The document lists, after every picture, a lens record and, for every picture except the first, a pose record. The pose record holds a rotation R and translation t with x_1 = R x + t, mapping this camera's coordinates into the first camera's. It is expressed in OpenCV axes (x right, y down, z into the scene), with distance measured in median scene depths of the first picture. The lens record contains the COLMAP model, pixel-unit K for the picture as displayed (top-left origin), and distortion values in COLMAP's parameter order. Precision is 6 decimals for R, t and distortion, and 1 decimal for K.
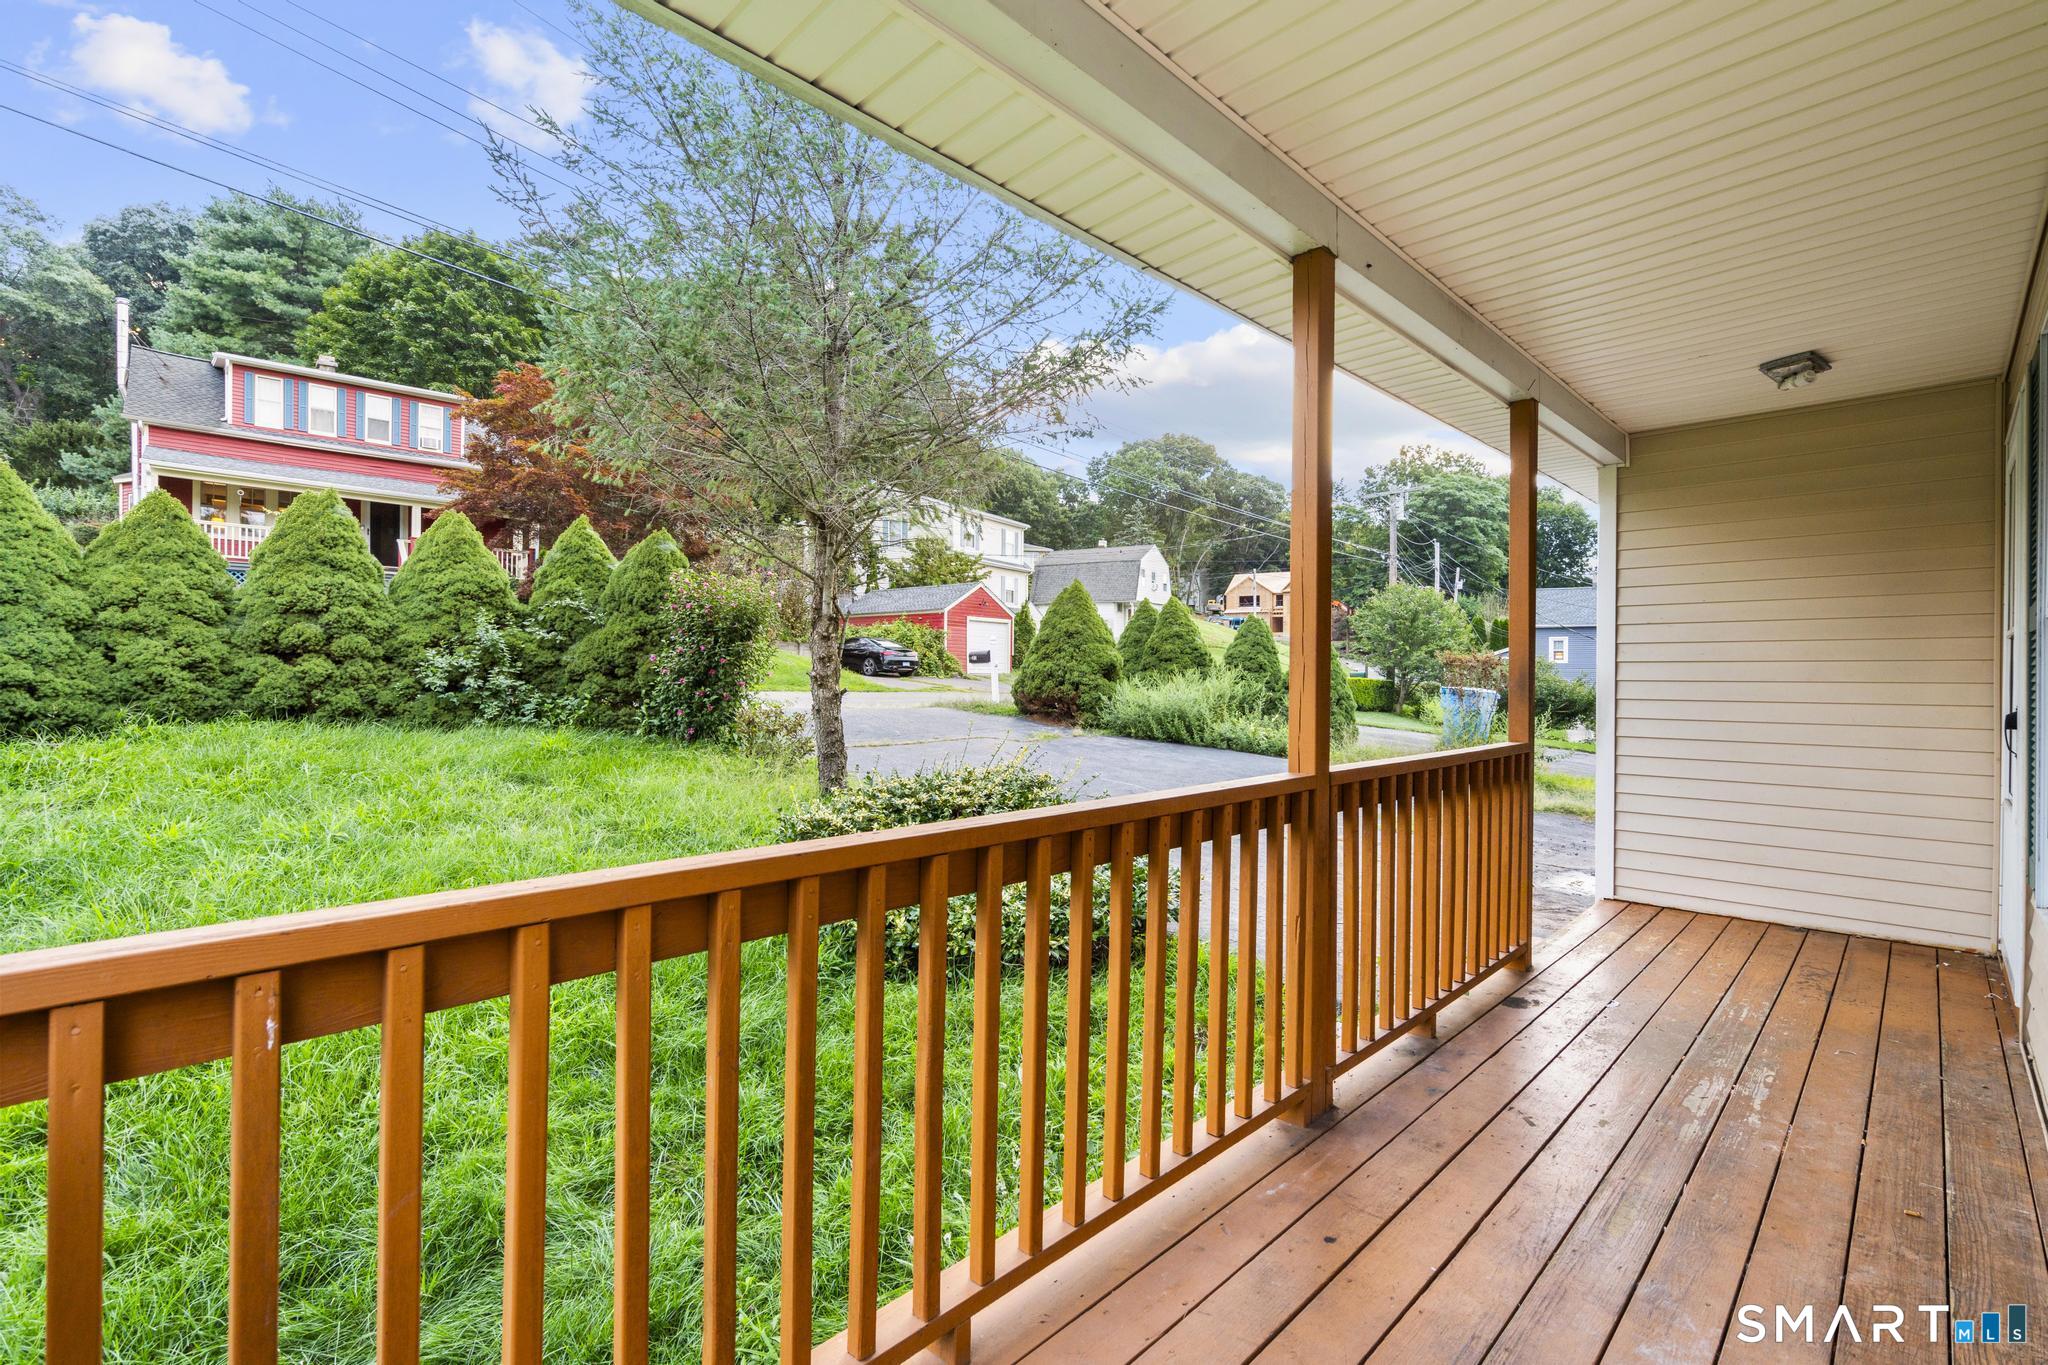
lens RADIAL K [[919.2, 0, 1011.0], [0, 919.2, 683.5], [0, 0, 1]] dist [-0.006814, 0.003659]
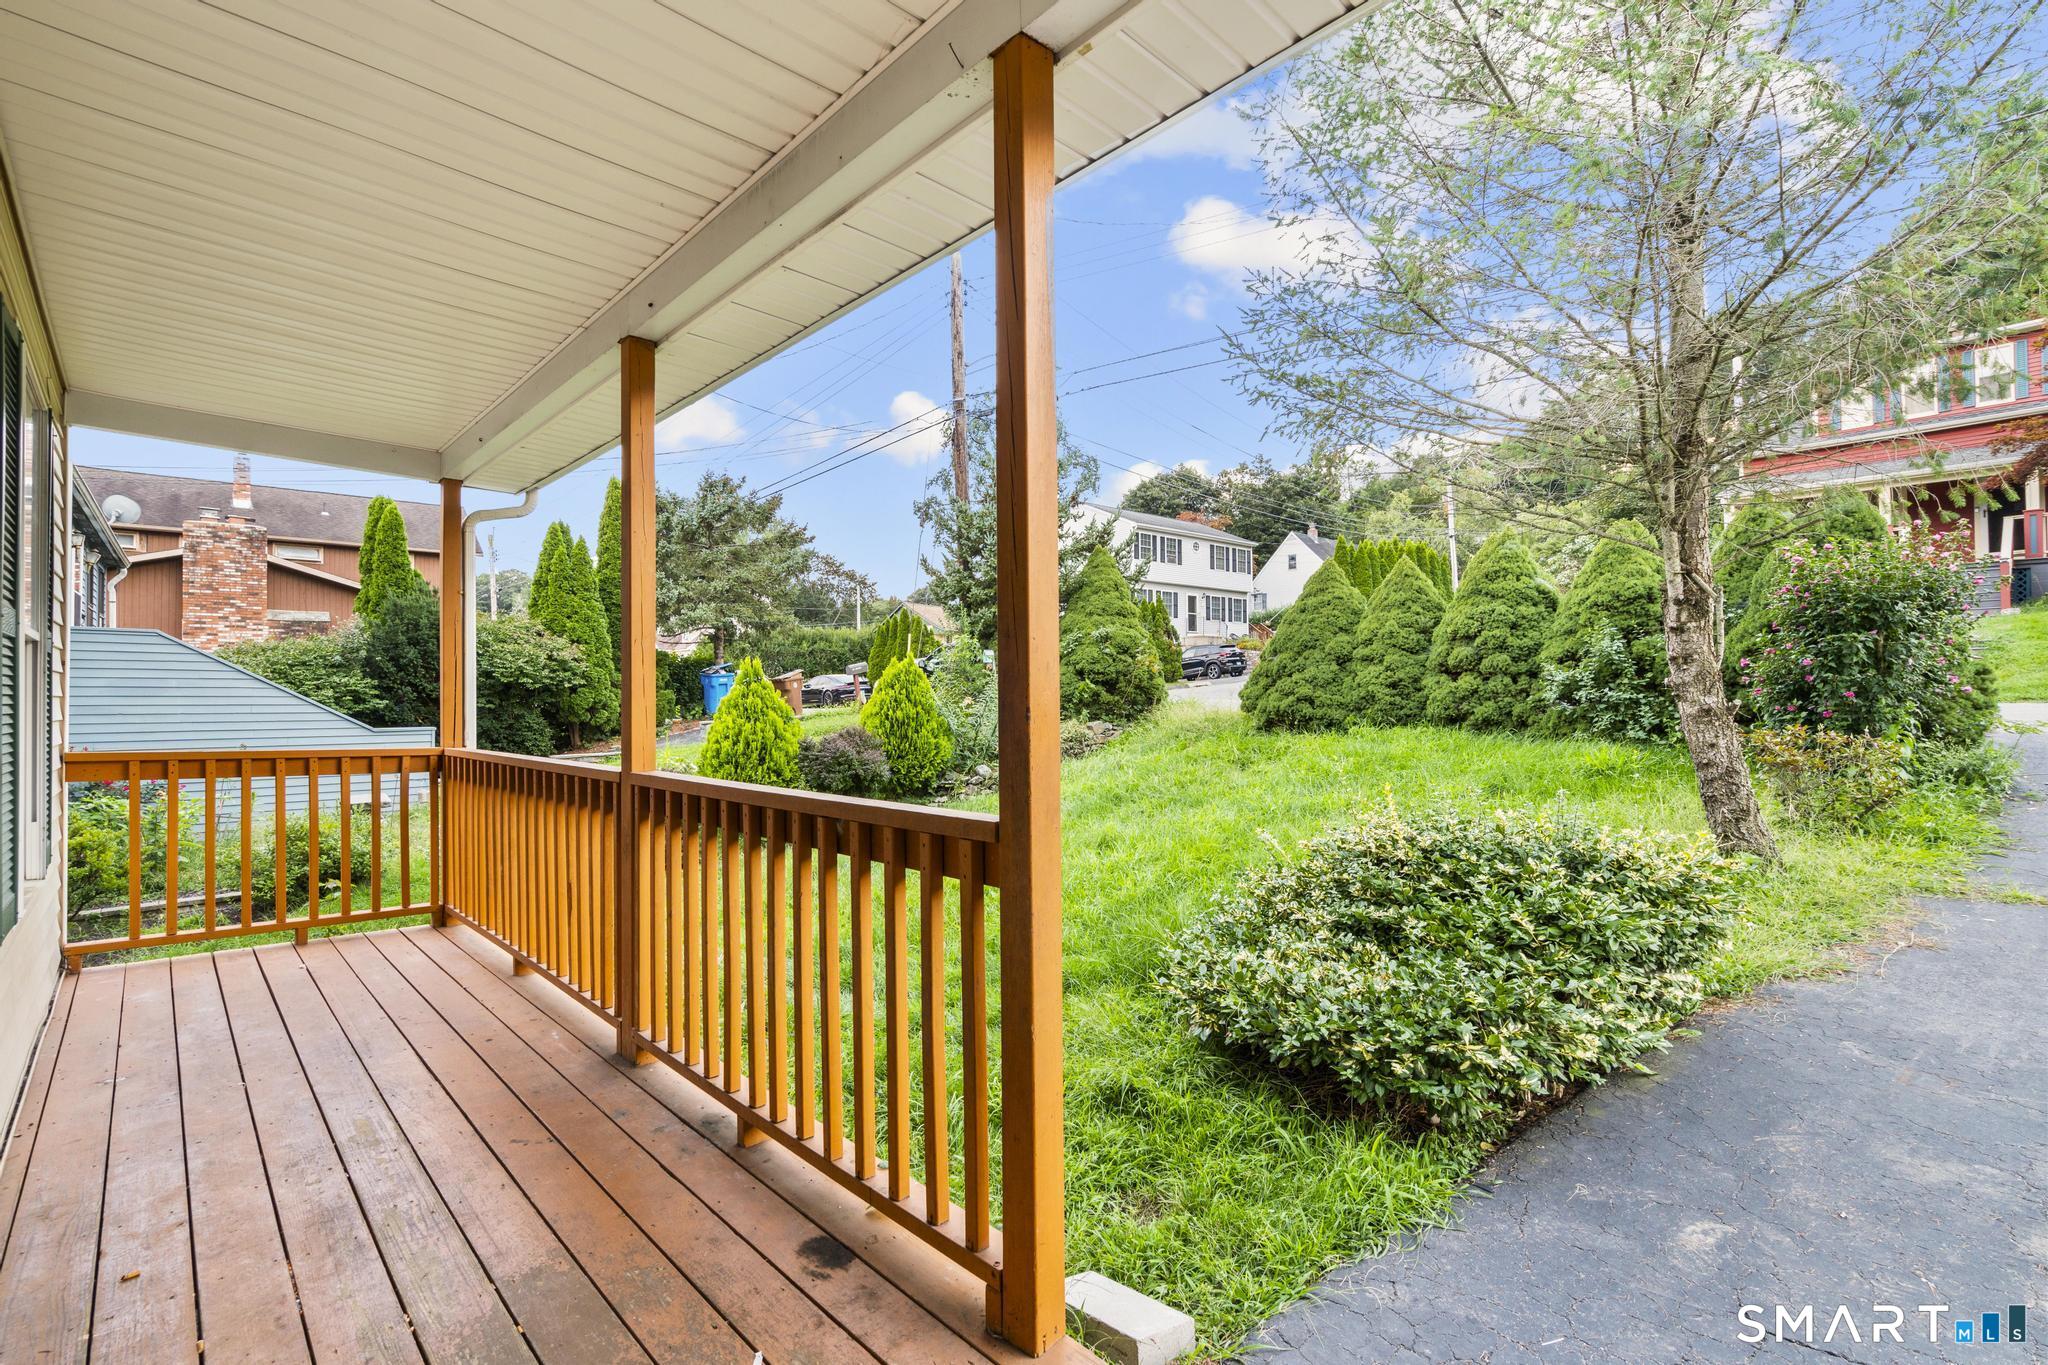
lens RADIAL K [[919.2, 0, 1025.8], [0, 919.2, 683.3], [0, 0, 1]] dist [-0.006814, 0.003659]
pose [[-0.023009, -0.020033, -0.999535, 0.448552], [0.005029, 0.999784, -0.020154, 0.003244], [0.999723, -0.005491, -0.022903, 0.454539]]
